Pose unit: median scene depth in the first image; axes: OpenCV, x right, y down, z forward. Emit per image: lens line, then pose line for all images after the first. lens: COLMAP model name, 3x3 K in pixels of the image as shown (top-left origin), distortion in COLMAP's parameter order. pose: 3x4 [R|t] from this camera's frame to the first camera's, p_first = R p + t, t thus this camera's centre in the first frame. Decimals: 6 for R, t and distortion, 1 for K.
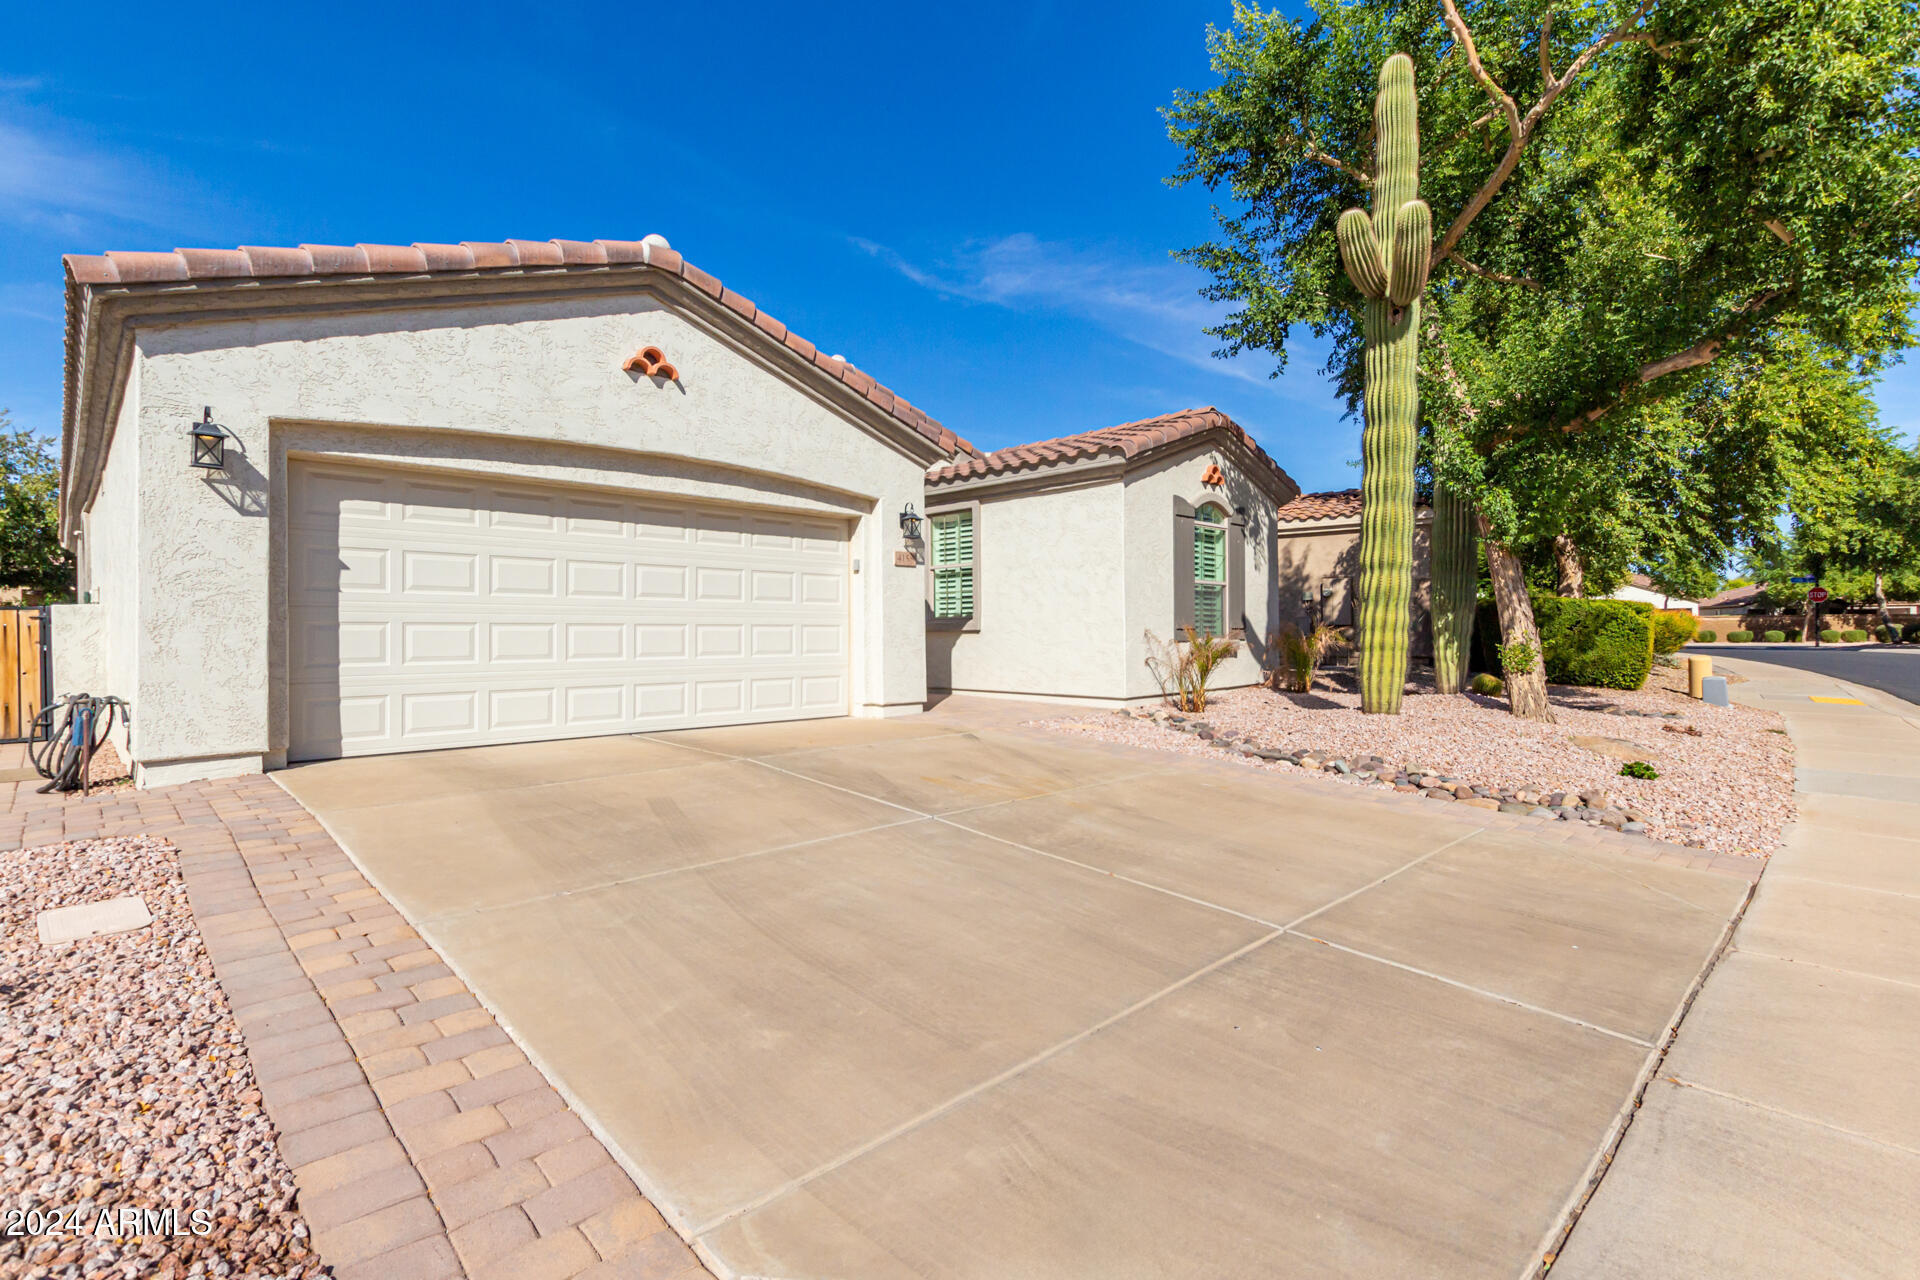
lens RADIAL K [[875.7, 0, 959.3], [0, 875.7, 632.3], [0, 0, 1]] dist [0.001495, 0.000050]
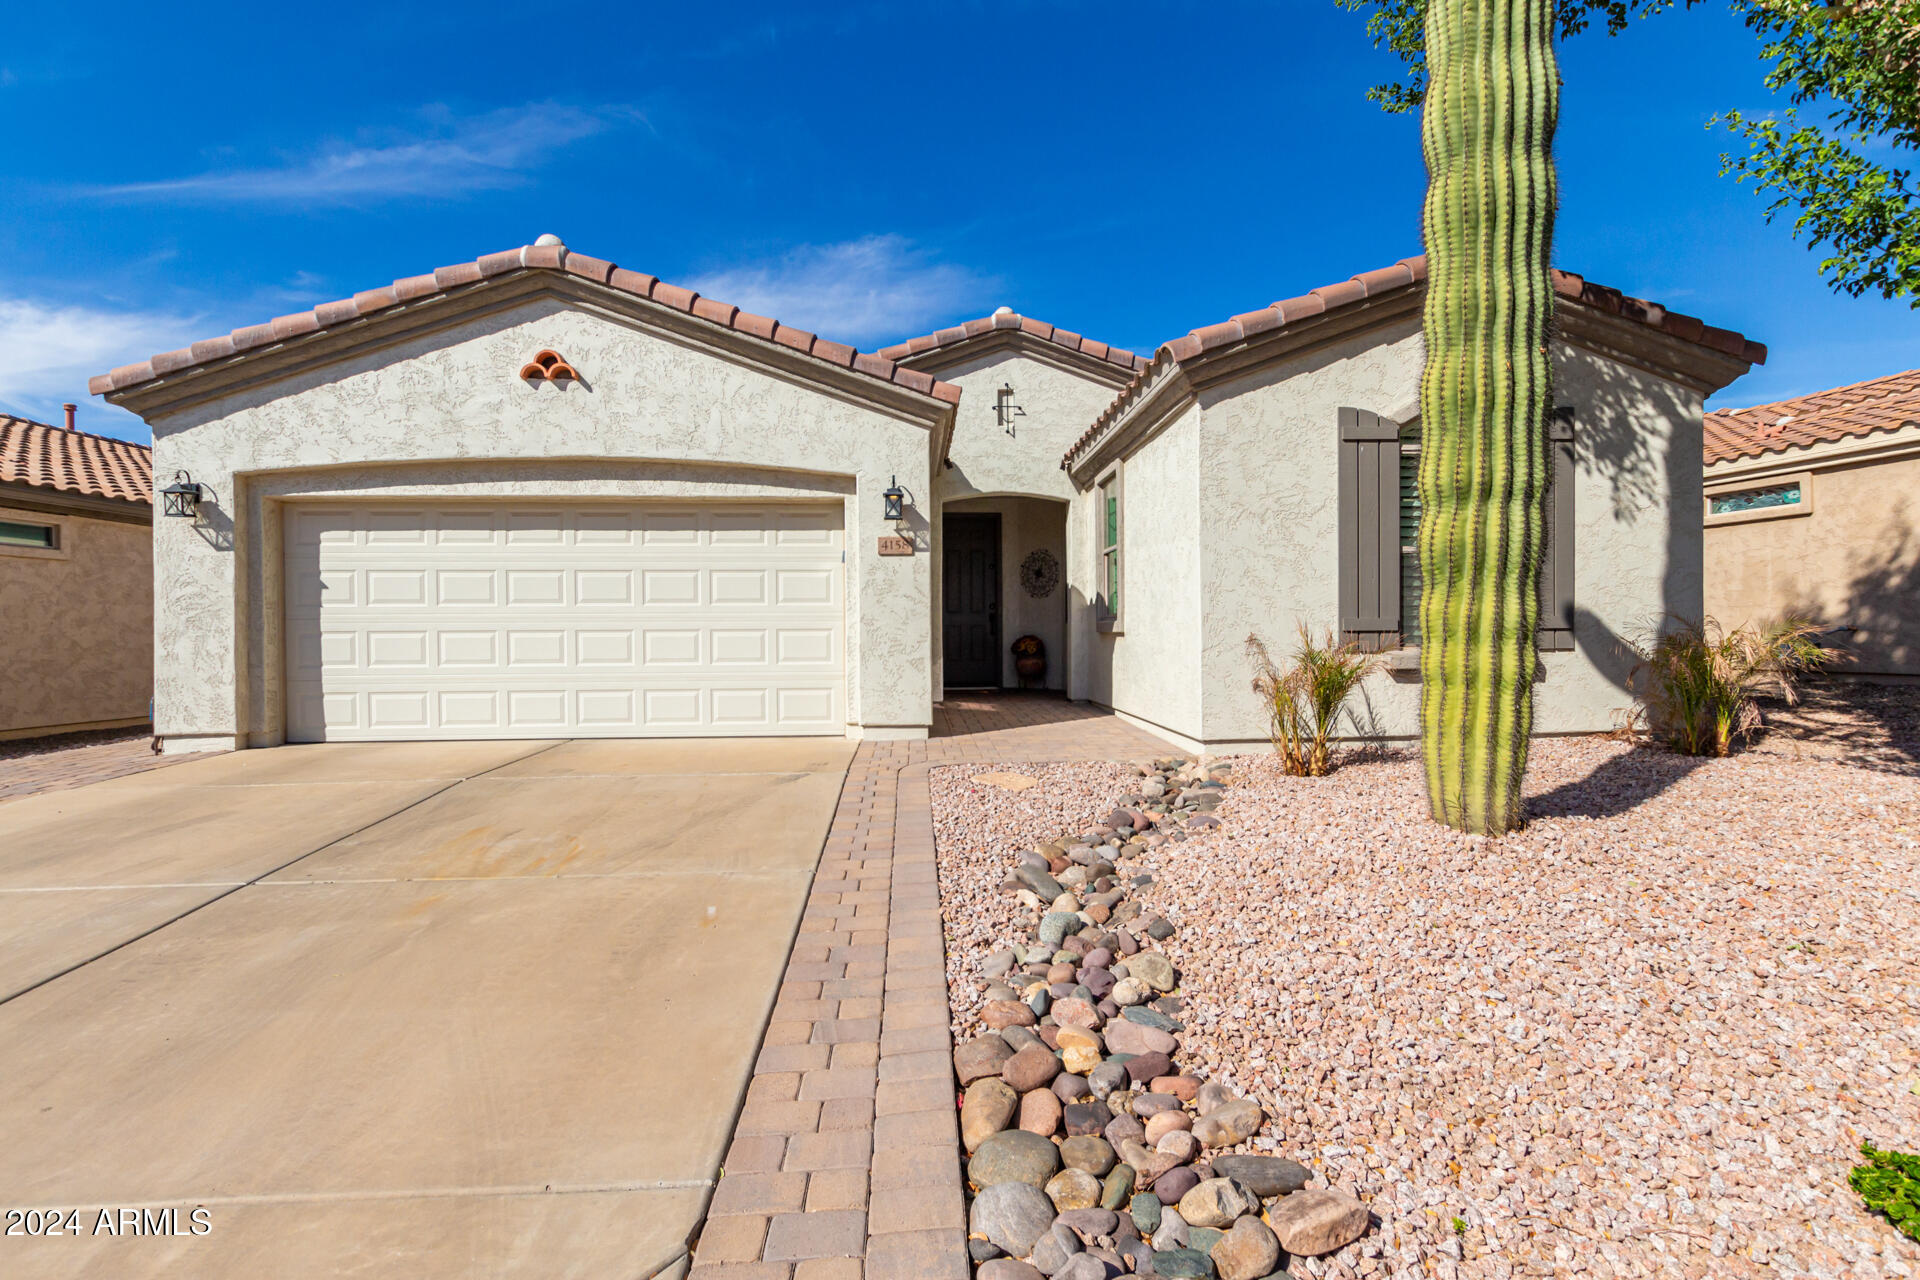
lens RADIAL K [[875.7, 0, 956.0], [0, 875.7, 650.3], [0, 0, 1]] dist [0.001495, 0.000050]
pose [[0.759536, 0.010684, -0.650378, 0.670734], [0.004907, 0.999743, 0.022154, -0.007431], [0.650447, -0.020018, 0.759288, 0.563590]]
